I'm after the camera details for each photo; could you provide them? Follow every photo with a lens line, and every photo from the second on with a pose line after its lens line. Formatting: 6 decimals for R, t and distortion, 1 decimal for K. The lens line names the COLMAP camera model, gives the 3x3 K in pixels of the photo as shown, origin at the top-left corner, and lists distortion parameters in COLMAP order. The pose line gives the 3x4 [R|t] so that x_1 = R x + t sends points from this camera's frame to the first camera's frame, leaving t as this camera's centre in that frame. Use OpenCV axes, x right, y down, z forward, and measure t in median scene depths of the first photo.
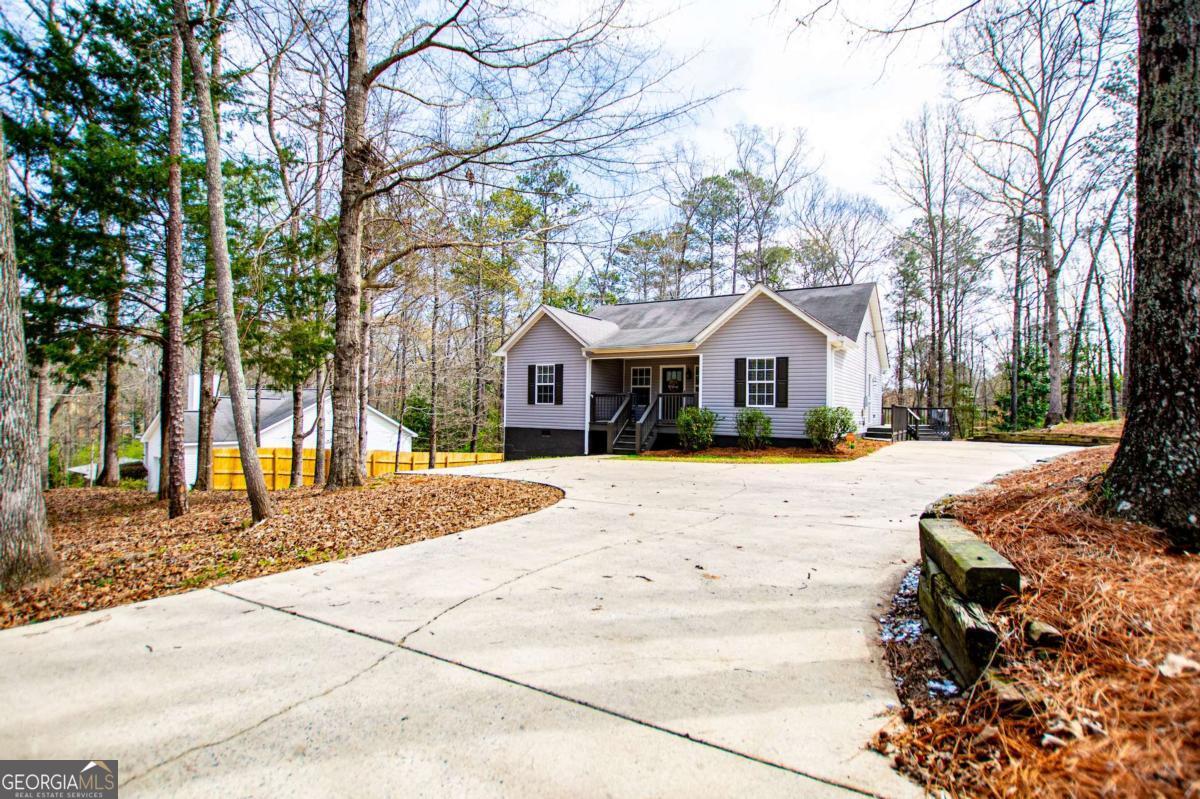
lens RADIAL K [[553.0, 0, 593.5], [0, 553.0, 404.9], [0, 0, 1]] dist [-0.003635, -0.000225]
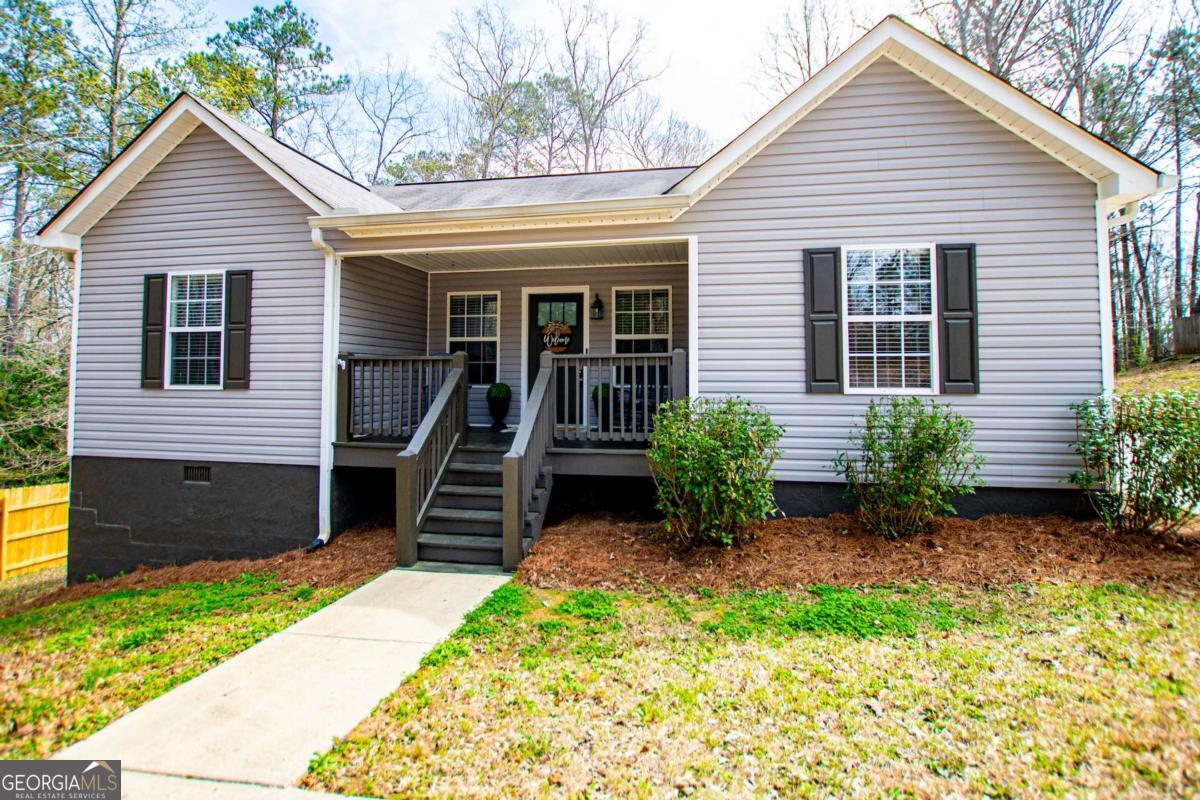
lens RADIAL K [[525.6, 0, 565.1], [0, 525.6, 356.1], [0, 0, 1]] dist [-0.003636, -0.000298]
pose [[0.929517, -0.000113, 0.368780, 0.005058], [0.010102, 0.999632, -0.025158, -0.010808], [-0.368641, 0.027110, 0.929176, 0.628710]]
